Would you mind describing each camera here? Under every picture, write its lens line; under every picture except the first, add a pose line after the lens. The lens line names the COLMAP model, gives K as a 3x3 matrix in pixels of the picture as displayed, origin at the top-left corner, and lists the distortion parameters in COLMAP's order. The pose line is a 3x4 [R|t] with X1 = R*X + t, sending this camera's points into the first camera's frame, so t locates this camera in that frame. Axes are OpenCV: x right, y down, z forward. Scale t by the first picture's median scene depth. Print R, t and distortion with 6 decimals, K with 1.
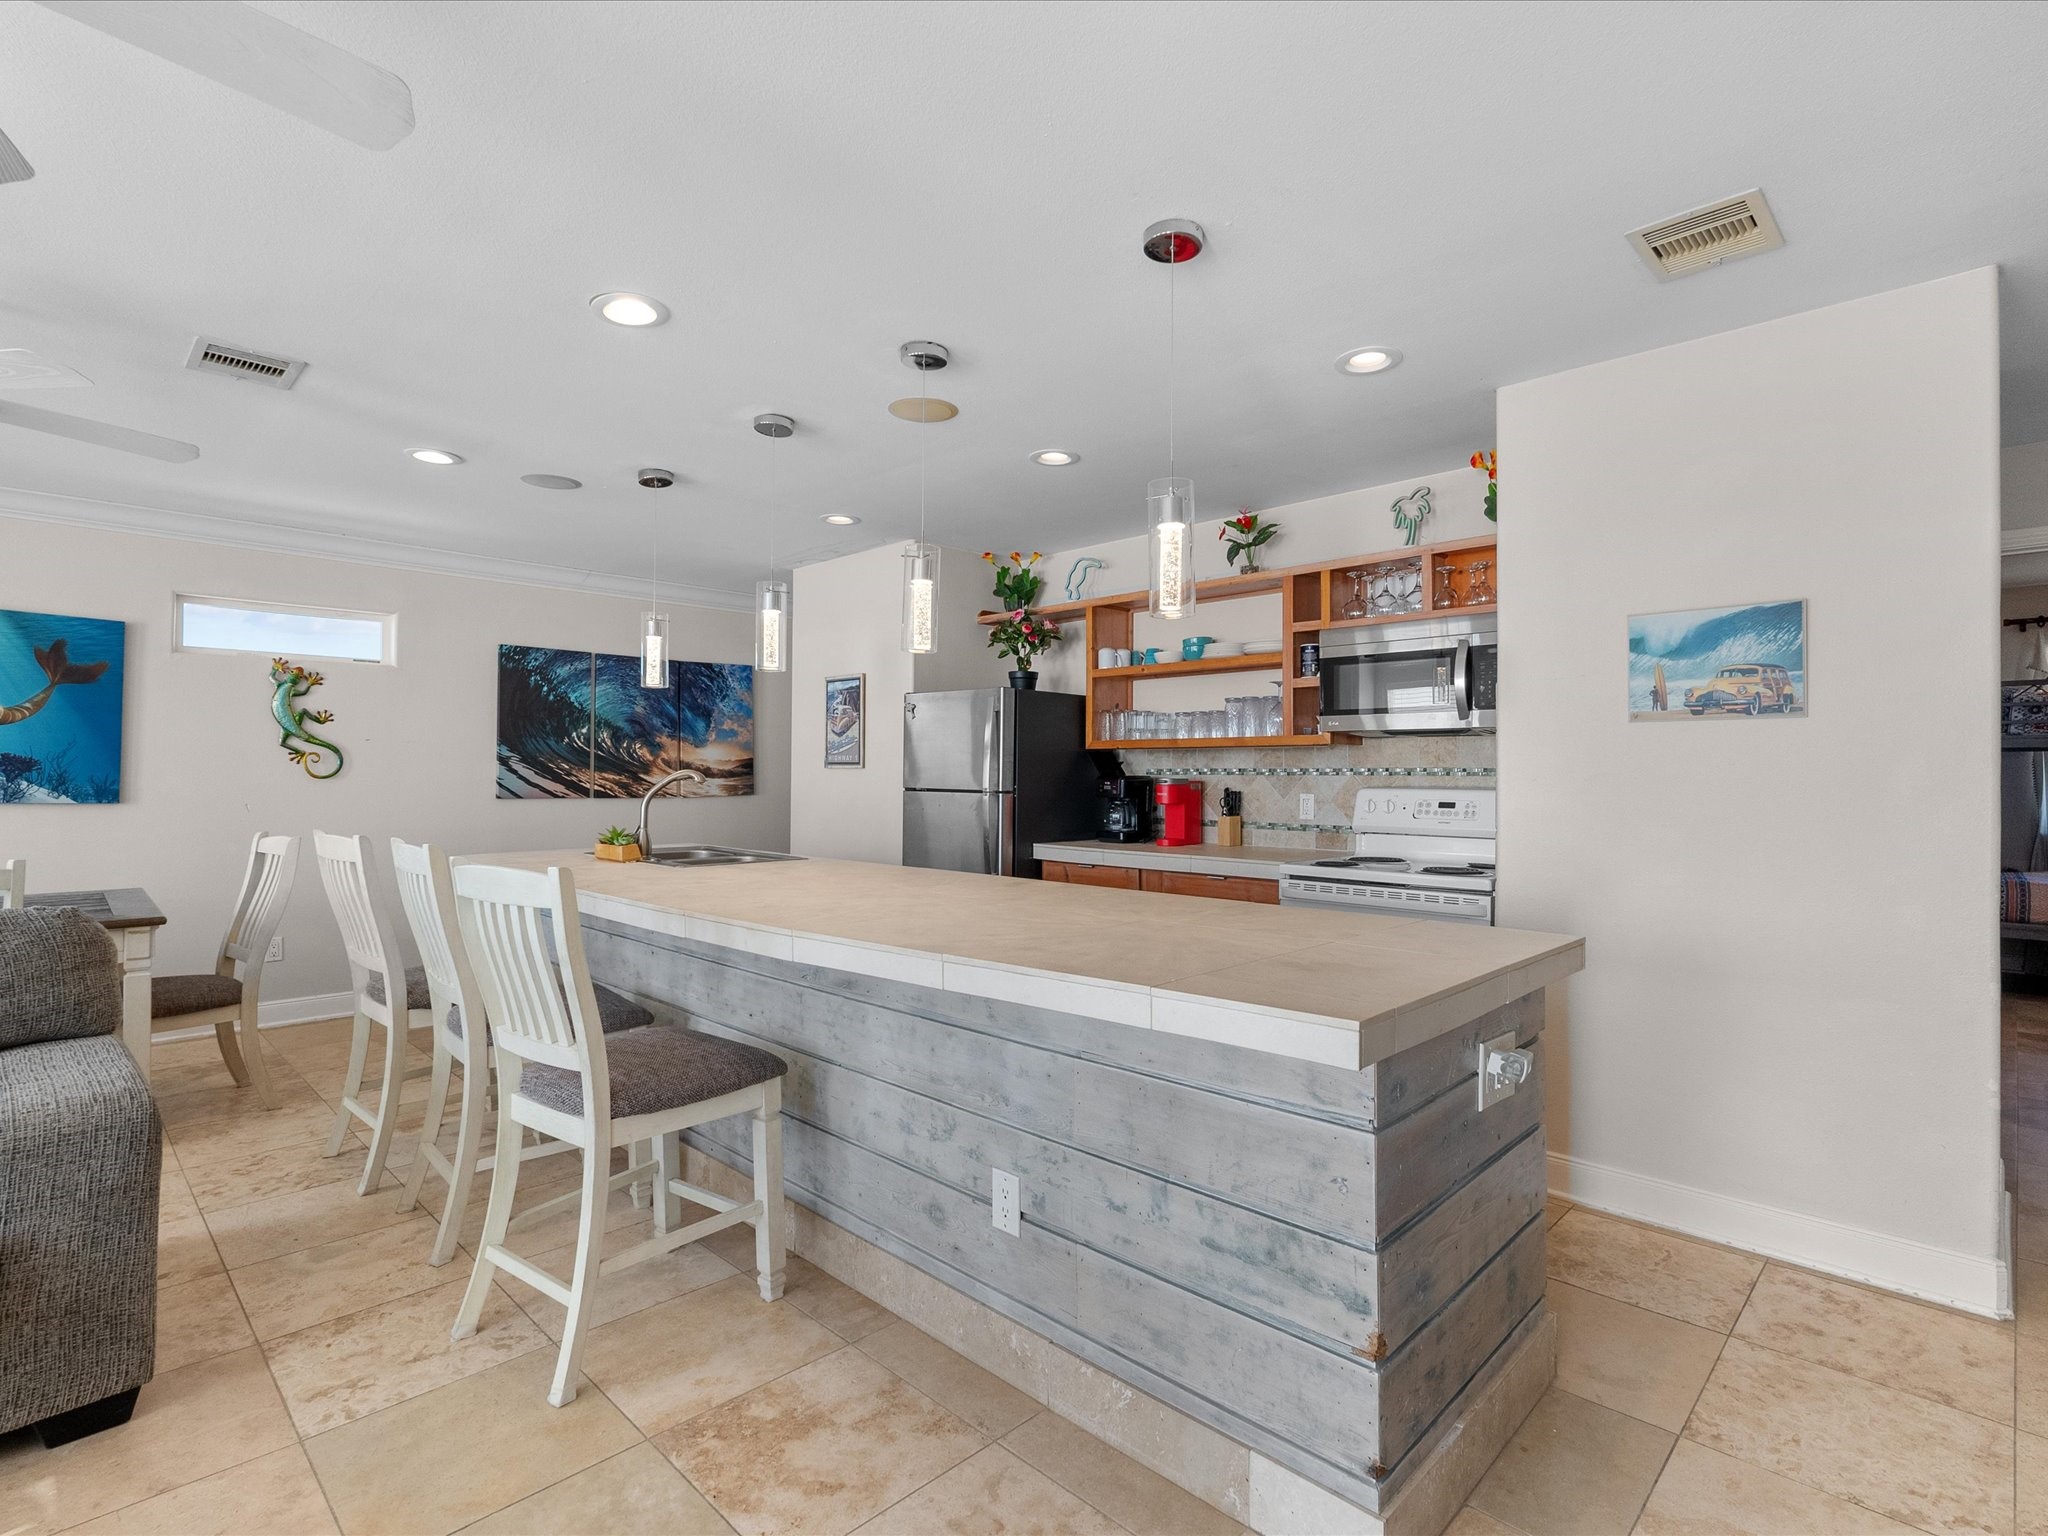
lens RADIAL K [[1007.3, 0, 1033.1], [0, 1007.3, 769.8], [0, 0, 1]] dist [-0.008914, 0.002730]
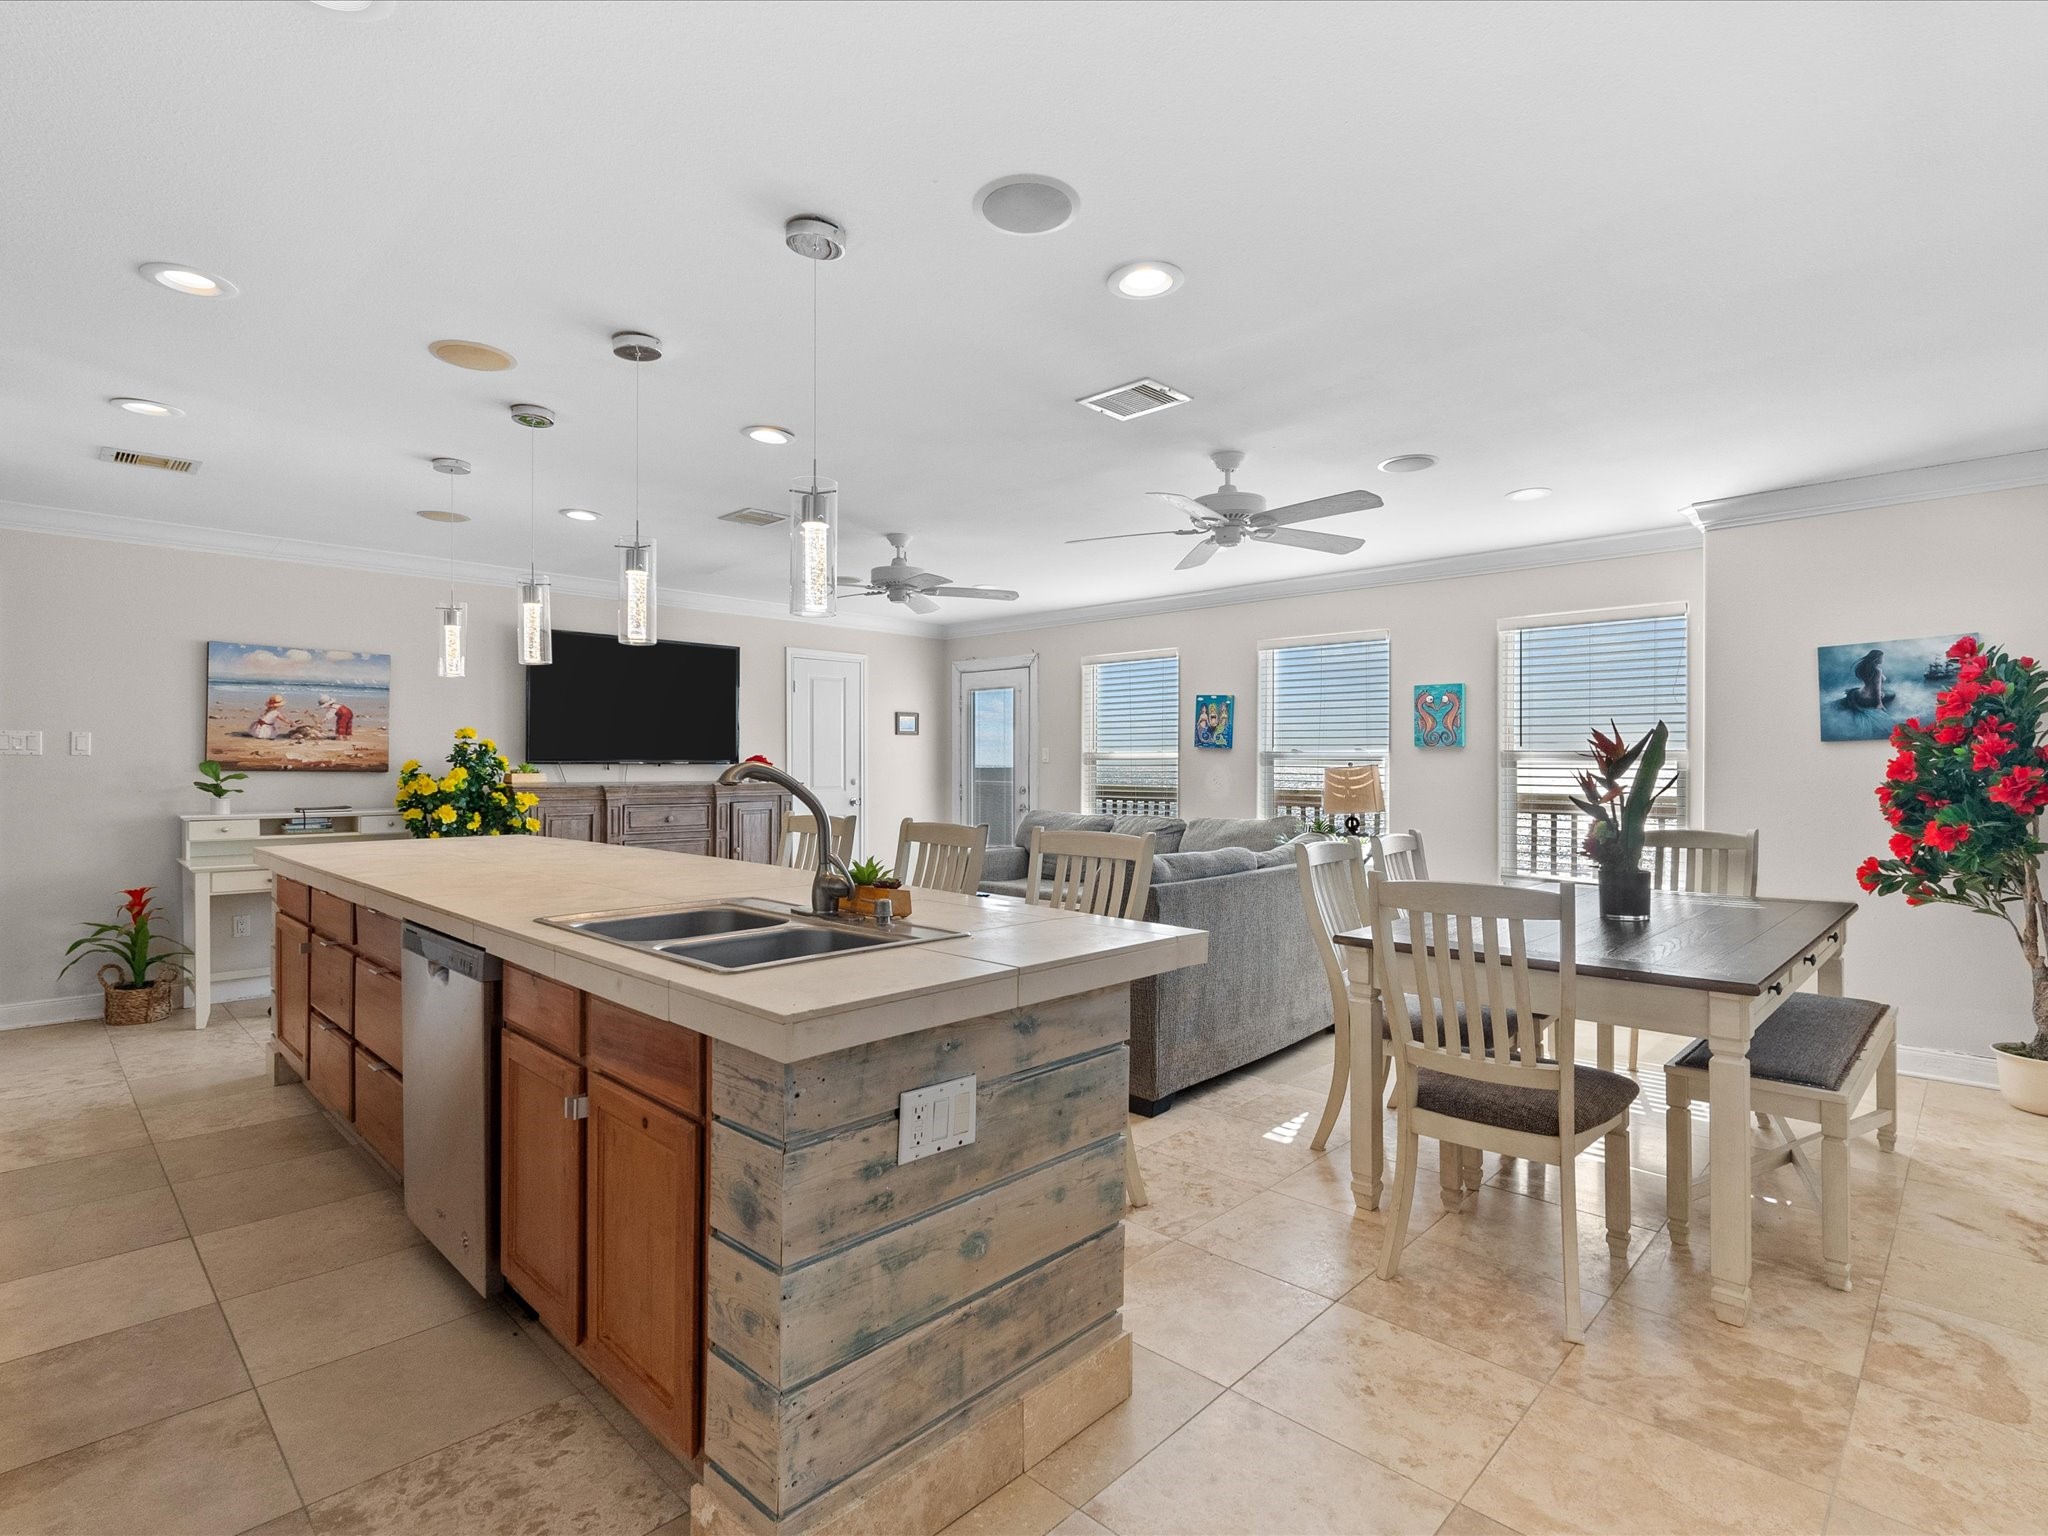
lens RADIAL K [[1007.3, 0, 1023.9], [0, 1007.3, 766.7], [0, 0, 1]] dist [-0.008914, 0.002730]
pose [[-0.999977, -0.006352, -0.002496, -0.418953], [-0.006351, 0.999980, -0.000416, 0.001238], [0.002499, -0.000401, -0.999997, 1.328641]]
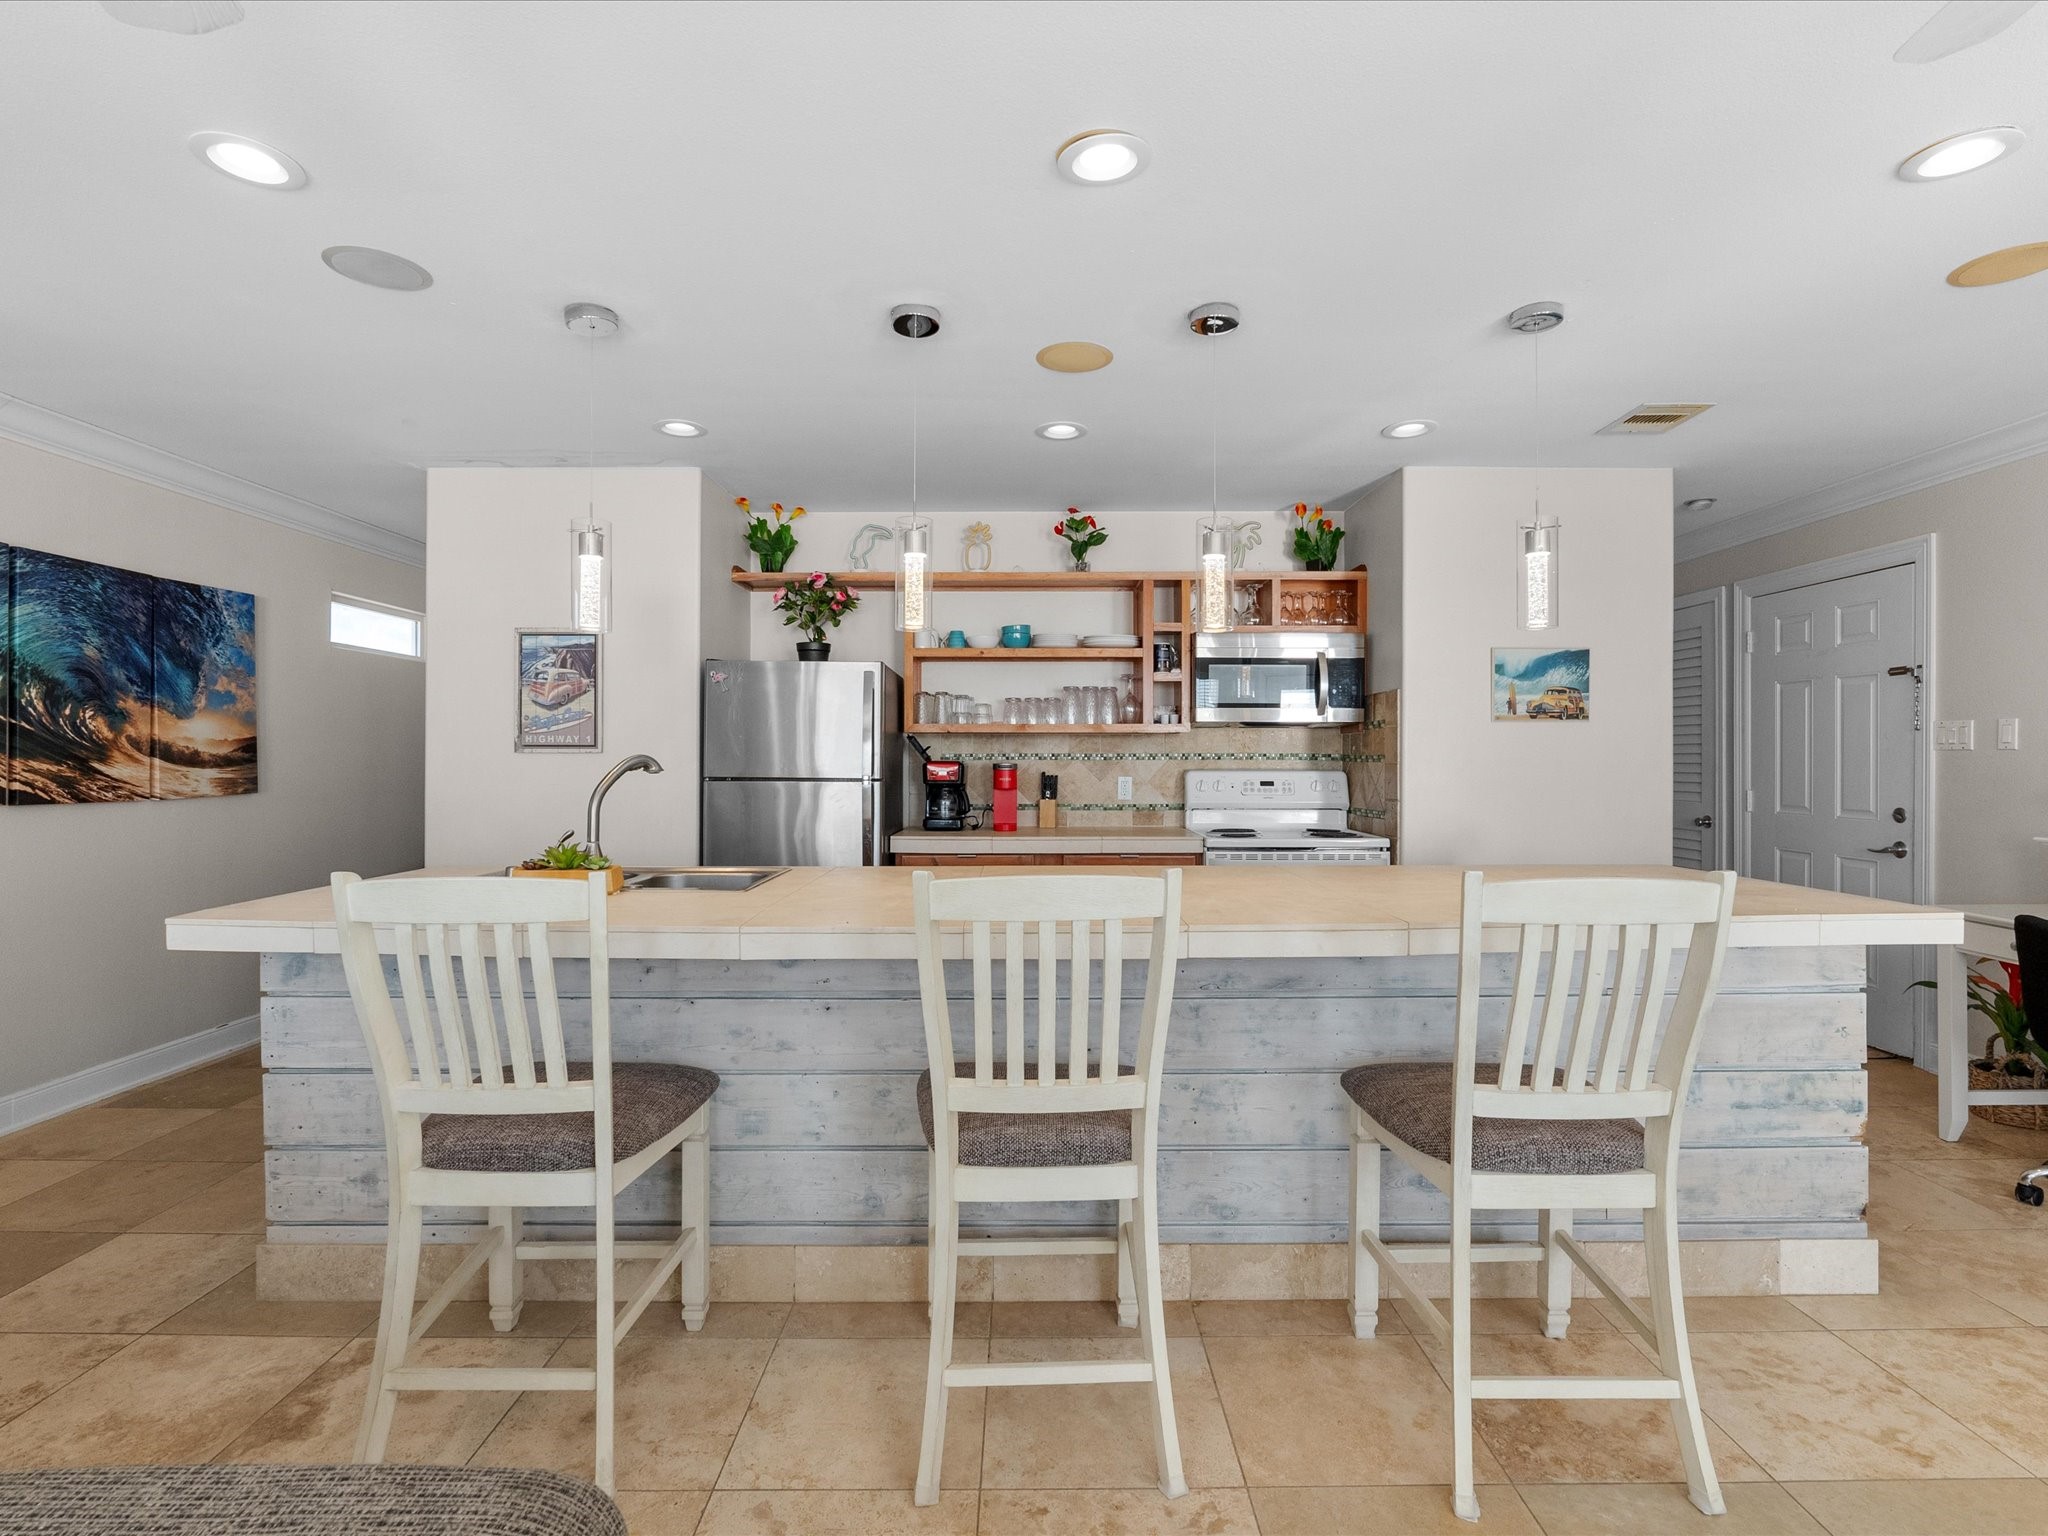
lens RADIAL K [[1007.3, 0, 1033.6], [0, 1007.3, 758.8], [0, 0, 1]] dist [-0.008914, 0.002730]
pose [[0.712404, -0.002913, 0.701764, -0.545594], [-0.000228, 0.999990, 0.004382, -0.000491], [-0.701770, -0.003281, 0.712396, 0.266388]]
